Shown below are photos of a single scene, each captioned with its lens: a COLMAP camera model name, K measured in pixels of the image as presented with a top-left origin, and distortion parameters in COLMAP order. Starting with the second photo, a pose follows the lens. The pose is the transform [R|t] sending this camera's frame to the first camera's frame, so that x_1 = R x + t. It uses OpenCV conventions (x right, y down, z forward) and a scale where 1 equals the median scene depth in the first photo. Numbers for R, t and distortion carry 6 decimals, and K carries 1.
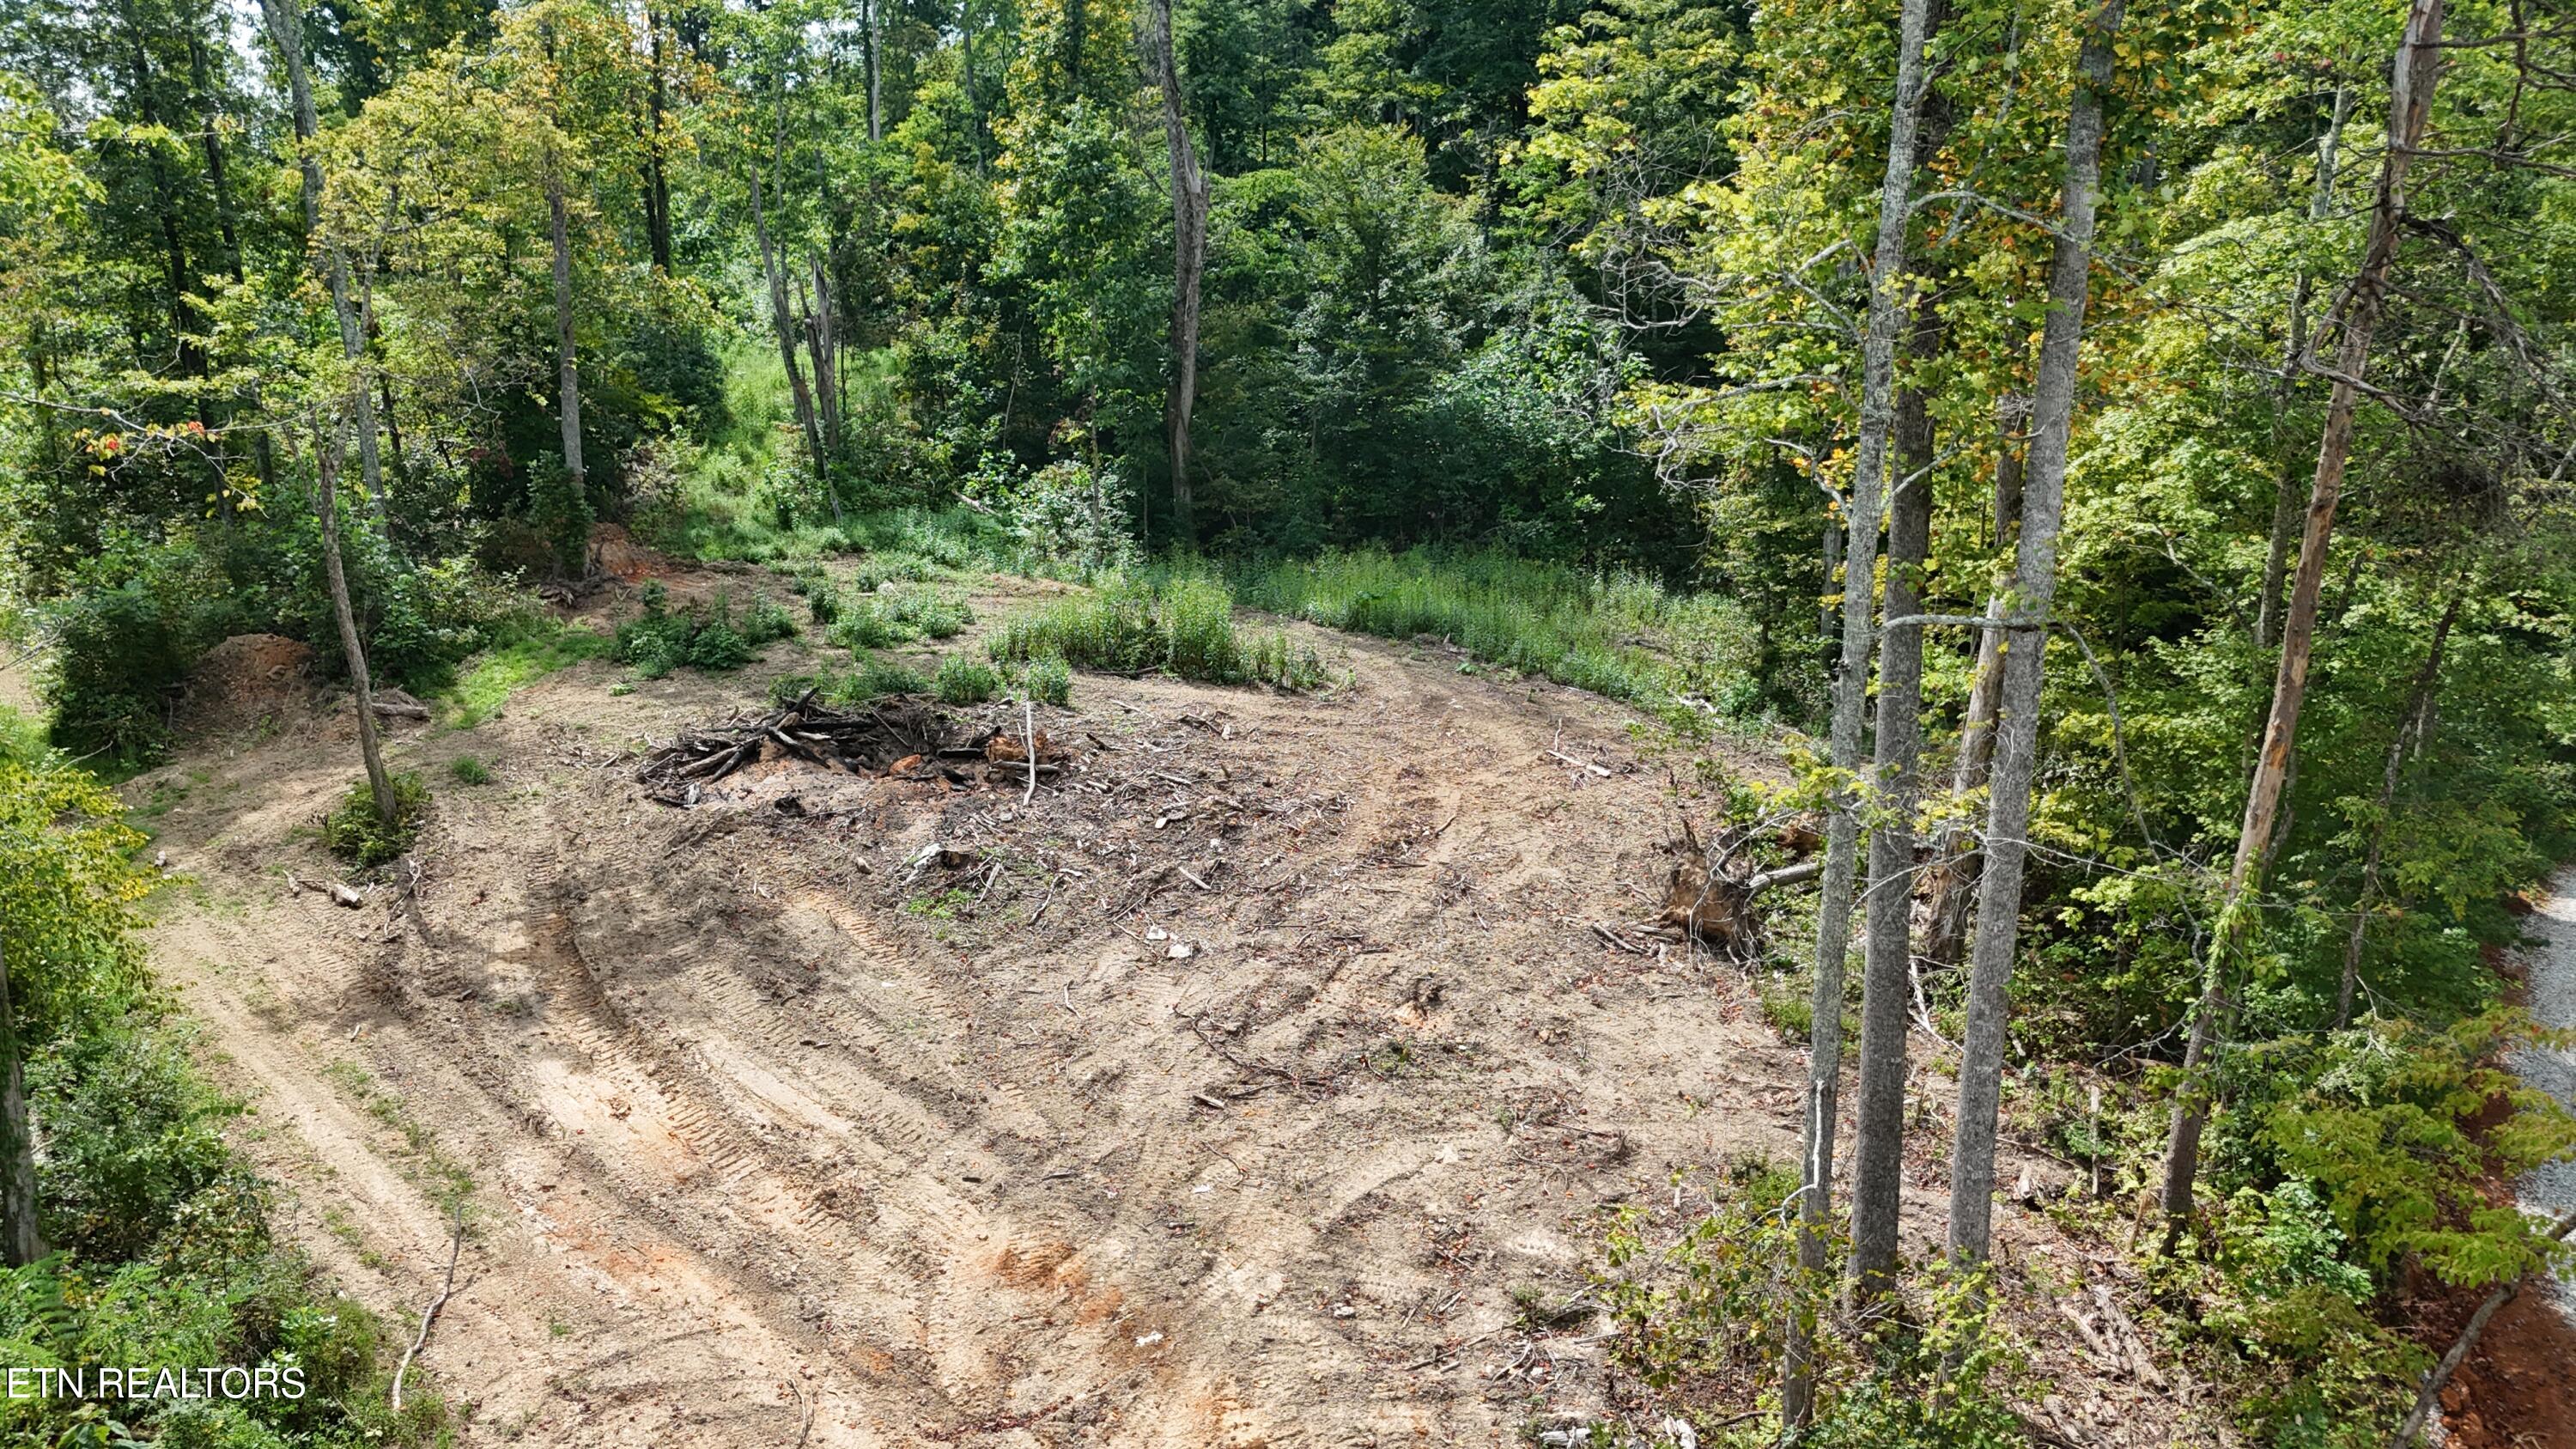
lens RADIAL K [[1791.5, 0, 1288.0], [0, 1791.5, 724.5], [0, 0, 1]] dist [-0.003809, -0.008309]
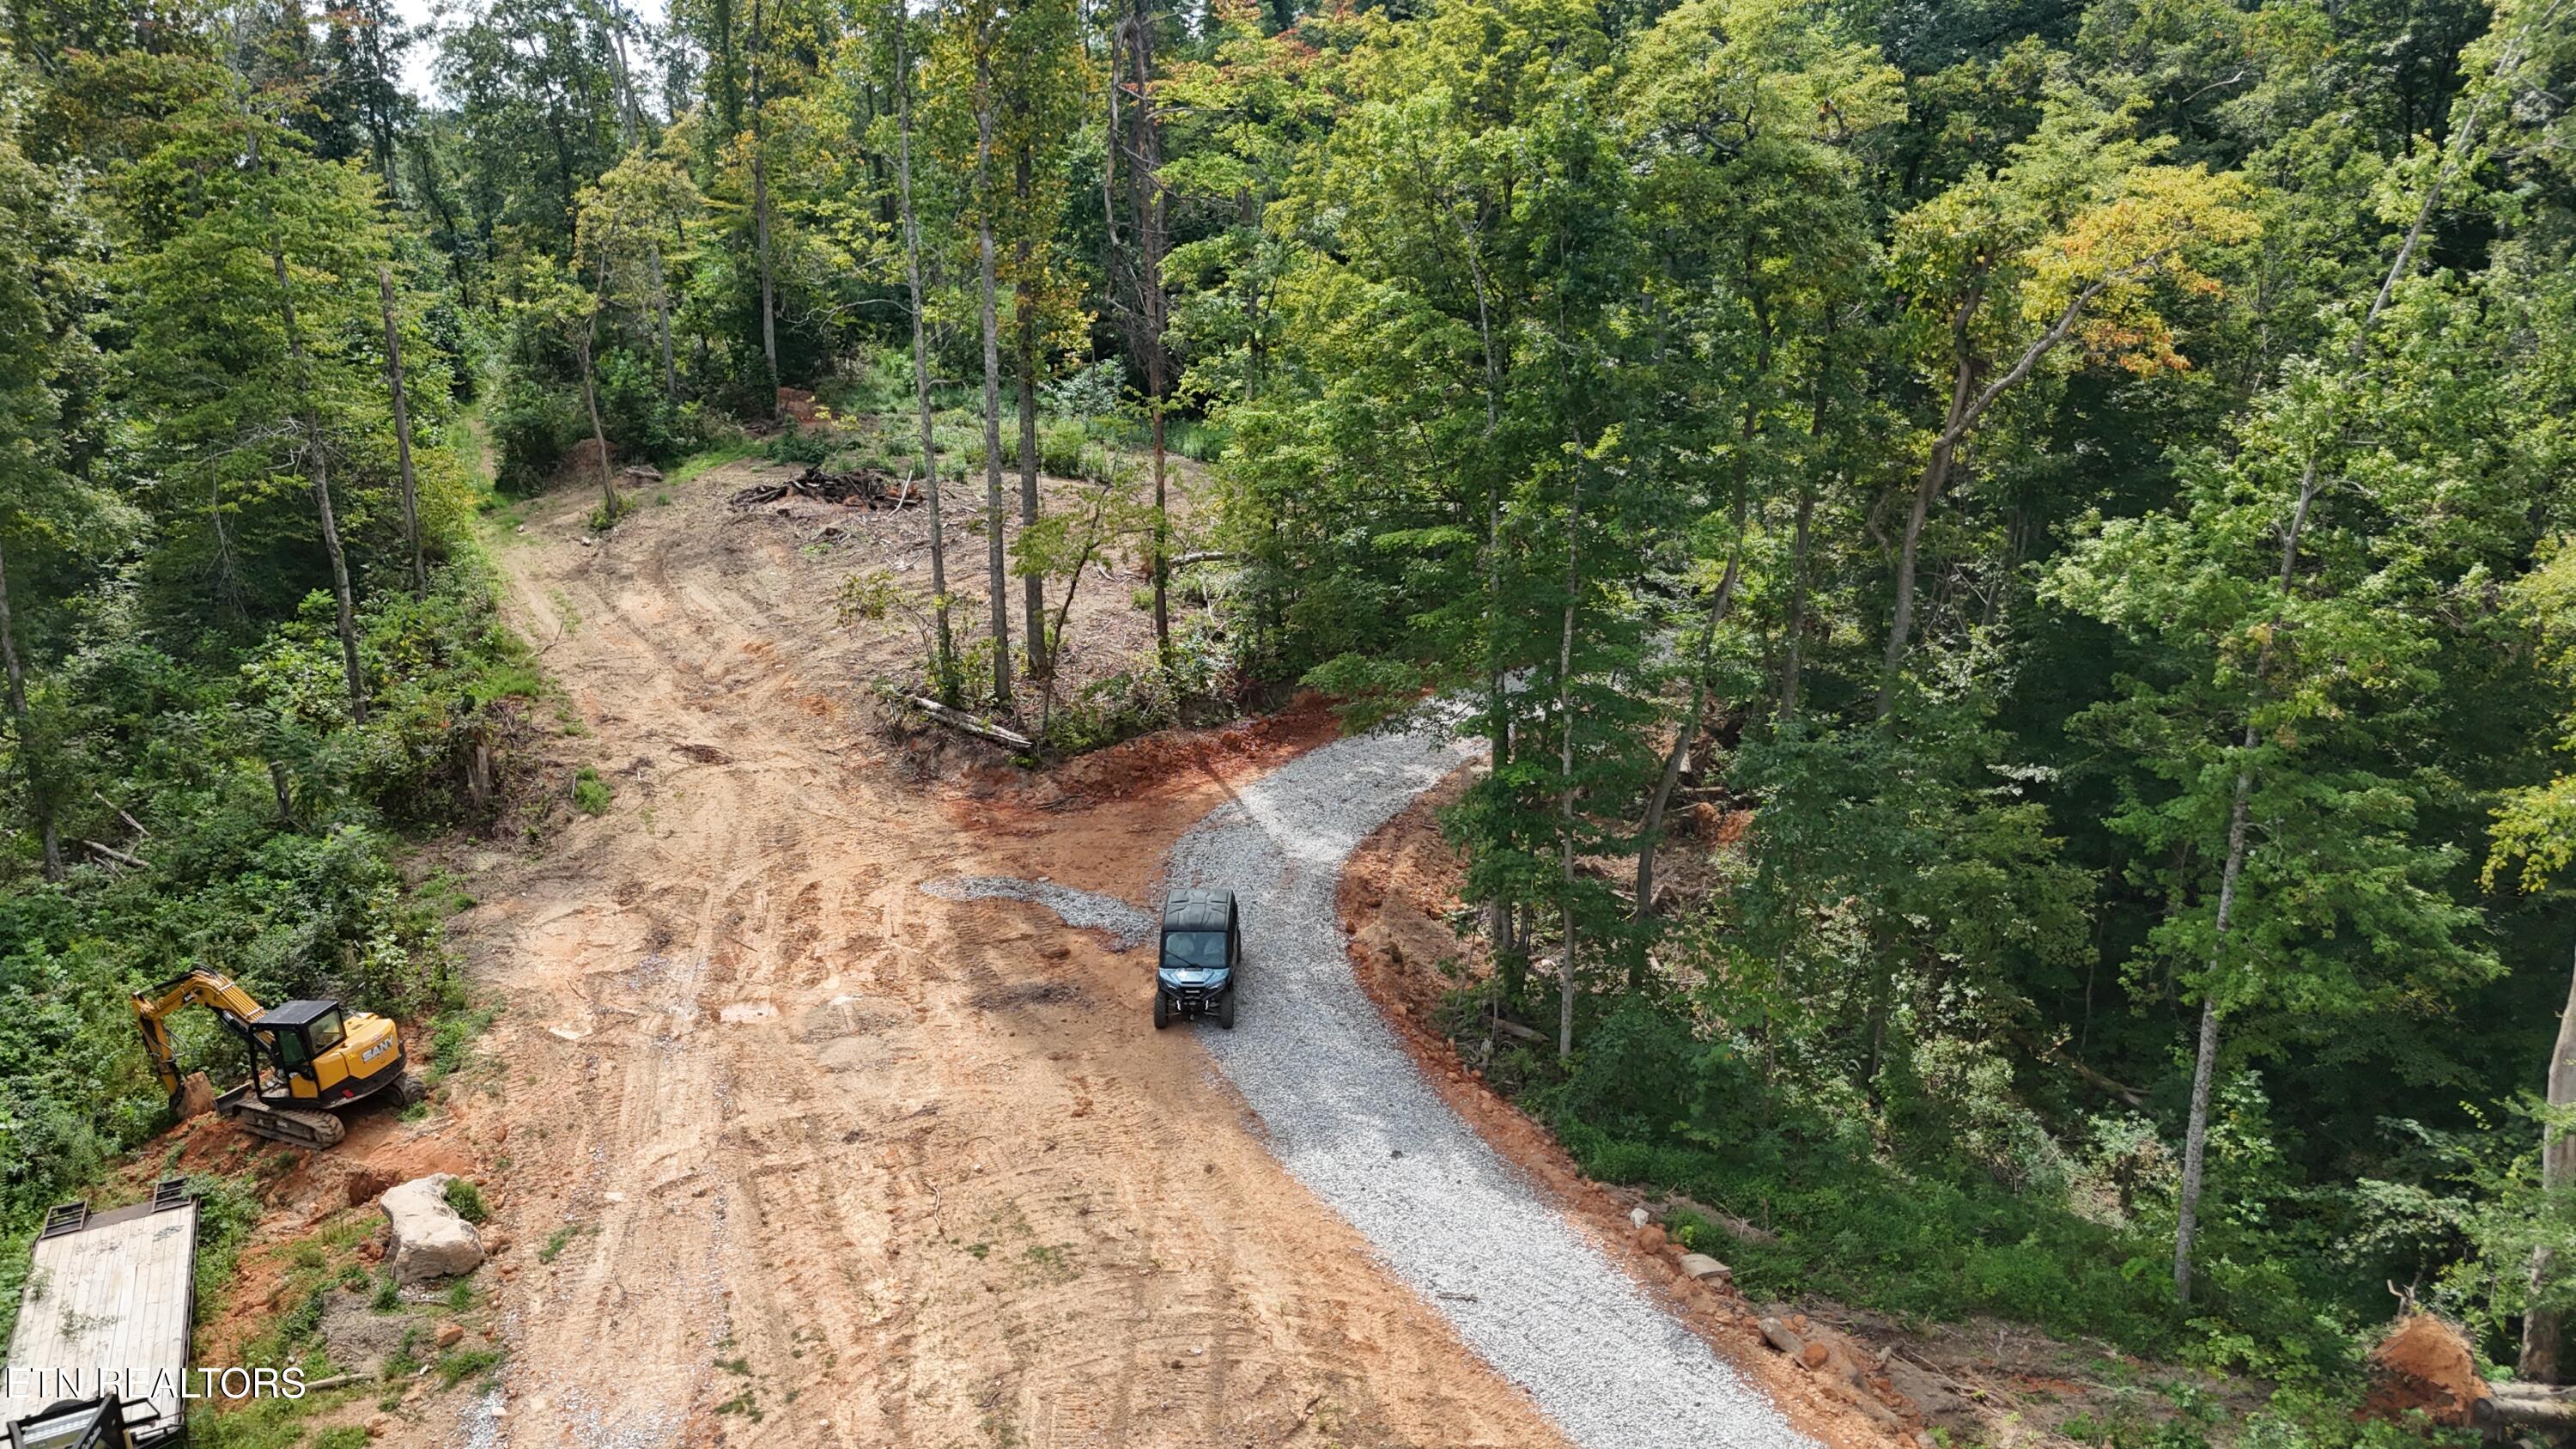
lens RADIAL K [[1791.5, 0, 1288.0], [0, 1791.5, 724.5], [0, 0, 1]] dist [-0.003809, -0.008309]
pose [[0.964950, 0.060675, -0.255323, 0.684629], [-0.050766, 0.997686, 0.045231, 0.138027], [0.257476, -0.030684, 0.965797, -0.703854]]
